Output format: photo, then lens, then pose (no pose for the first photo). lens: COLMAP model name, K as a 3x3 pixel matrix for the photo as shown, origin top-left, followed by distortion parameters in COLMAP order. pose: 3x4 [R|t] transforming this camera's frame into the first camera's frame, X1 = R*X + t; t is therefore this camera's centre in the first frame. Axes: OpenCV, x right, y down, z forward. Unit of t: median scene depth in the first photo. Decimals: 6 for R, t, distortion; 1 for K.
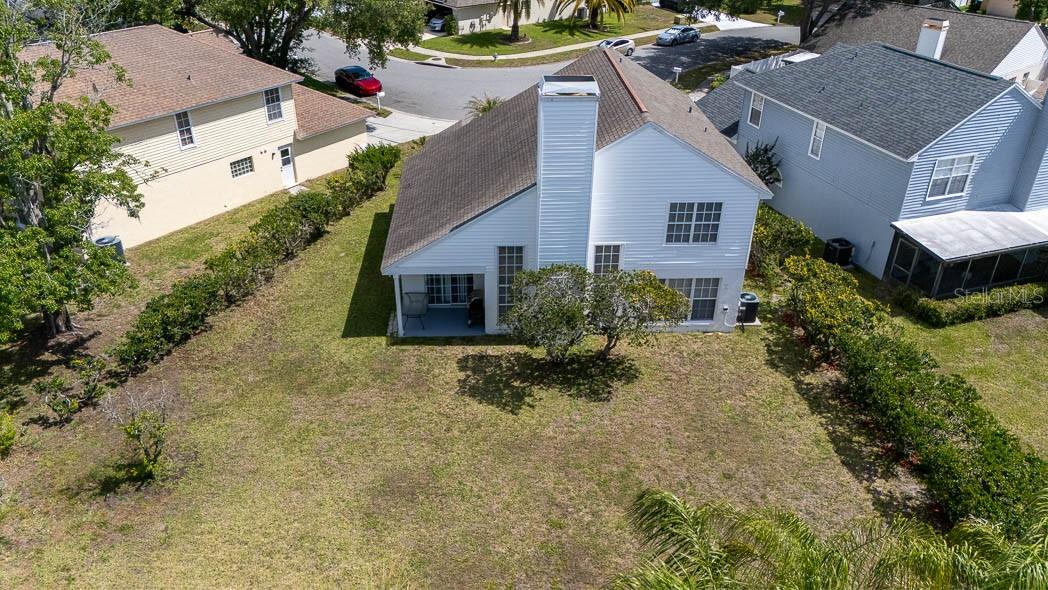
lens RADIAL K [[775.2, 0, 525.1], [0, 775.2, 291.5], [0, 0, 1]] dist [0.037980, -0.011253]
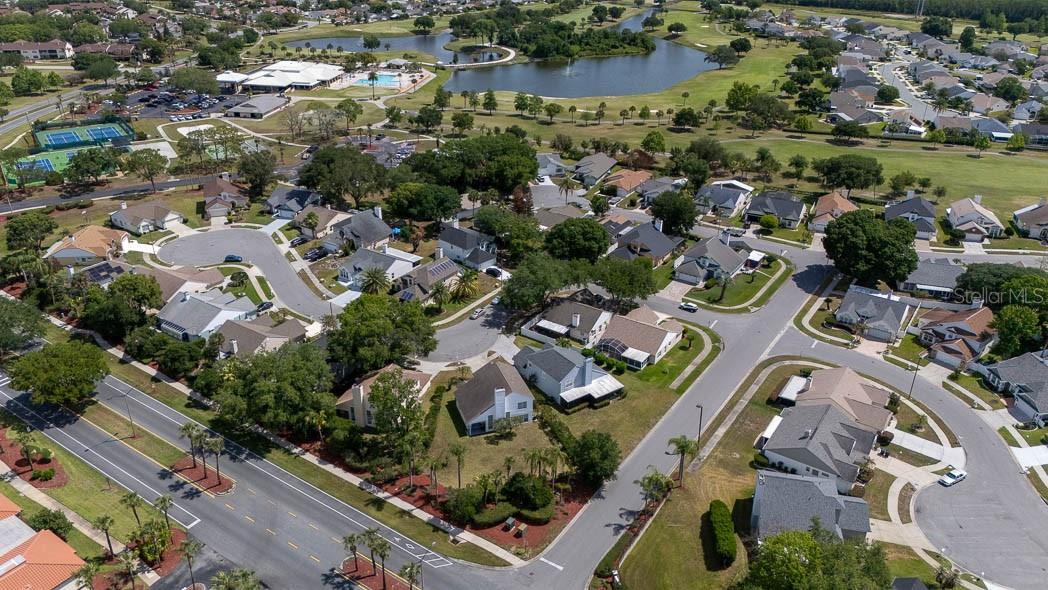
lens RADIAL K [[775.2, 0, 525.6], [0, 775.2, 295.4], [0, 0, 1]] dist [0.037980, -0.011253]
pose [[0.958620, -0.135269, 0.250498, -1.041631], [0.147742, 0.988521, -0.031587, -0.688580], [-0.243350, 0.067289, 0.967602, -4.422401]]
